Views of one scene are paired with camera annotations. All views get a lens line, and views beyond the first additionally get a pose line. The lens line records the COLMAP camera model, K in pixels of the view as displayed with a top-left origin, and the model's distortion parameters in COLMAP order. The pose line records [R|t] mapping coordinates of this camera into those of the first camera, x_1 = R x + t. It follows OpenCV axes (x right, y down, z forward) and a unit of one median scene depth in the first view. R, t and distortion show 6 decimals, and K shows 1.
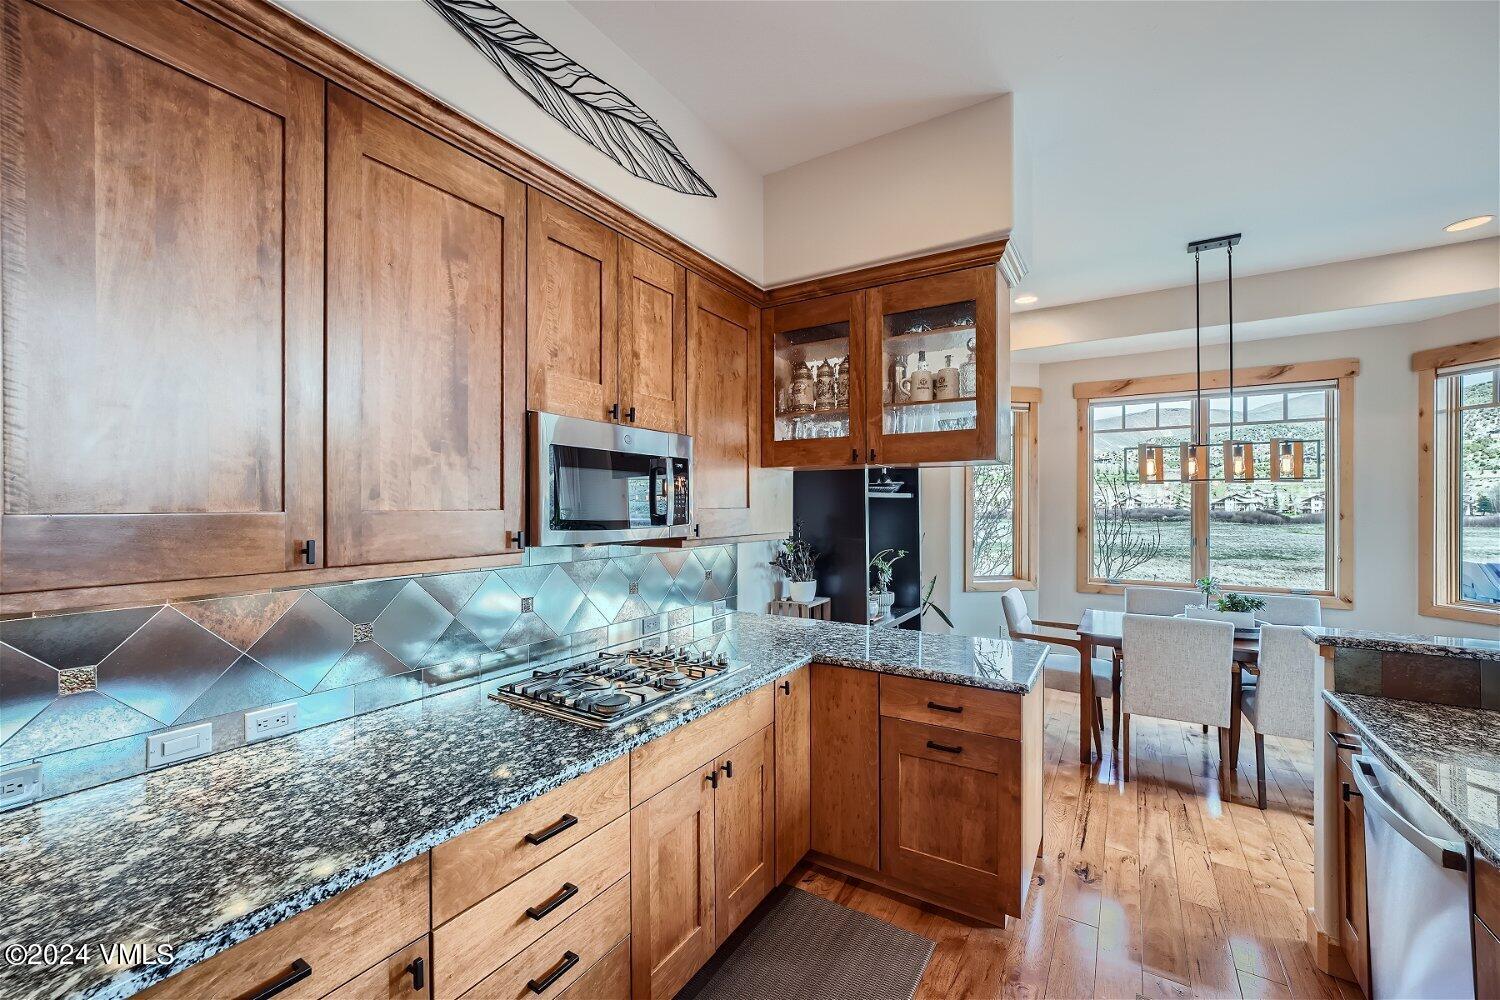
lens RADIAL K [[610.8, 0, 737.7], [0, 610.8, 501.7], [0, 0, 1]] dist [-0.012682, 0.005501]
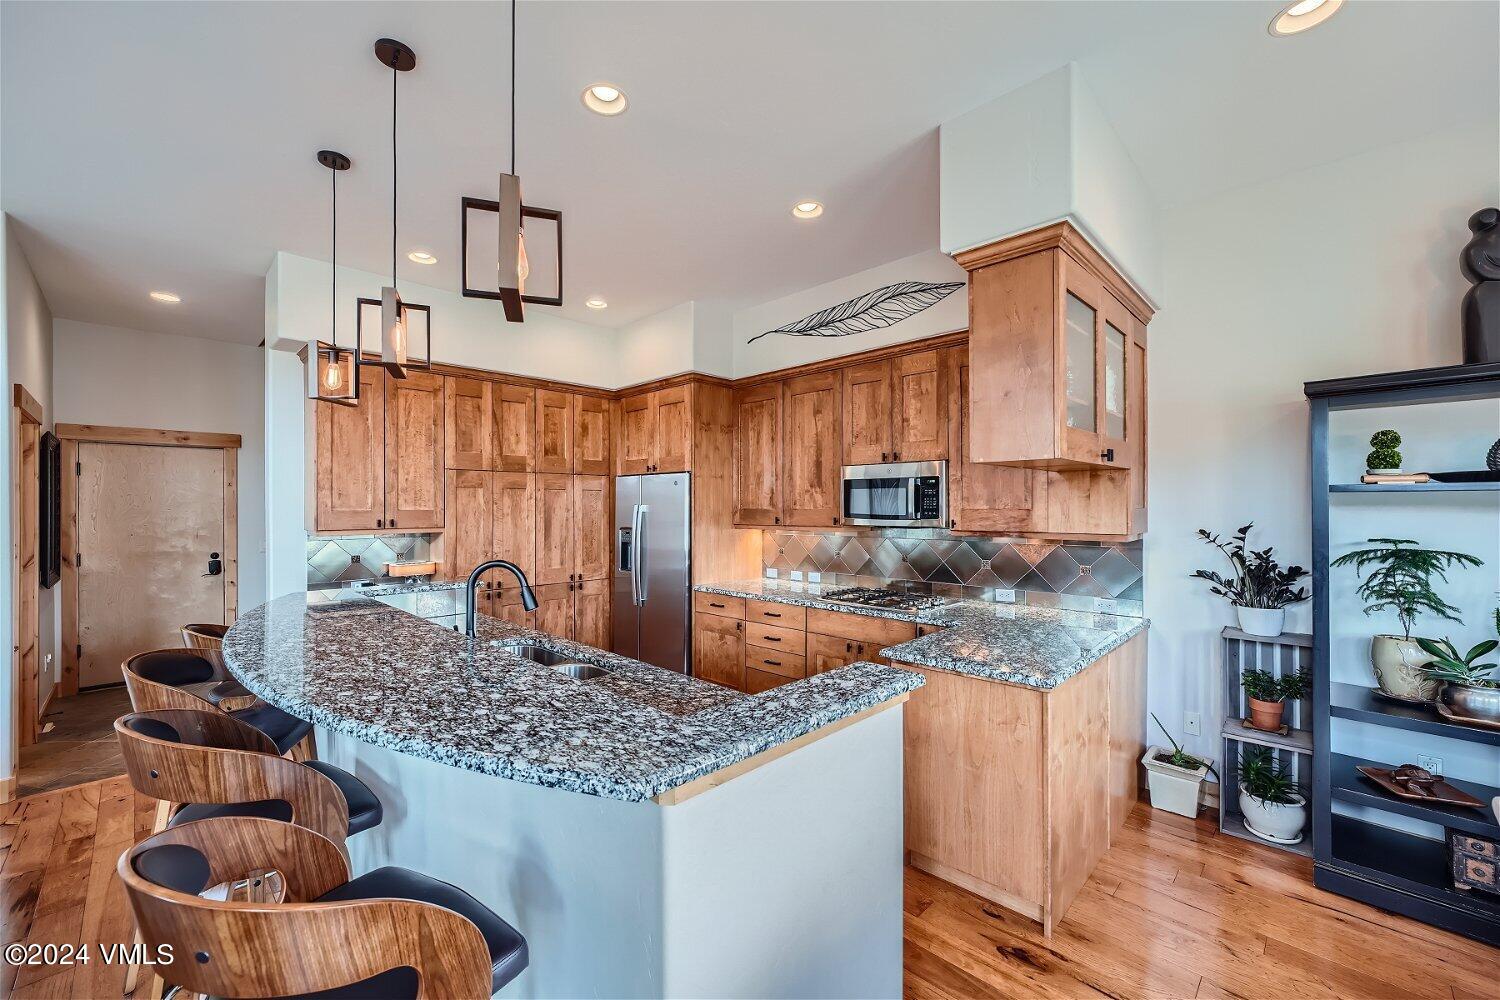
lens RADIAL K [[610.8, 0, 740.8], [0, 610.8, 502.0], [0, 0, 1]] dist [-0.012682, 0.005501]
pose [[-0.211281, -0.004069, -0.977417, 1.495755], [0.011569, 0.999911, -0.006663, -0.000730], [0.977357, -0.012716, -0.211215, 0.829404]]
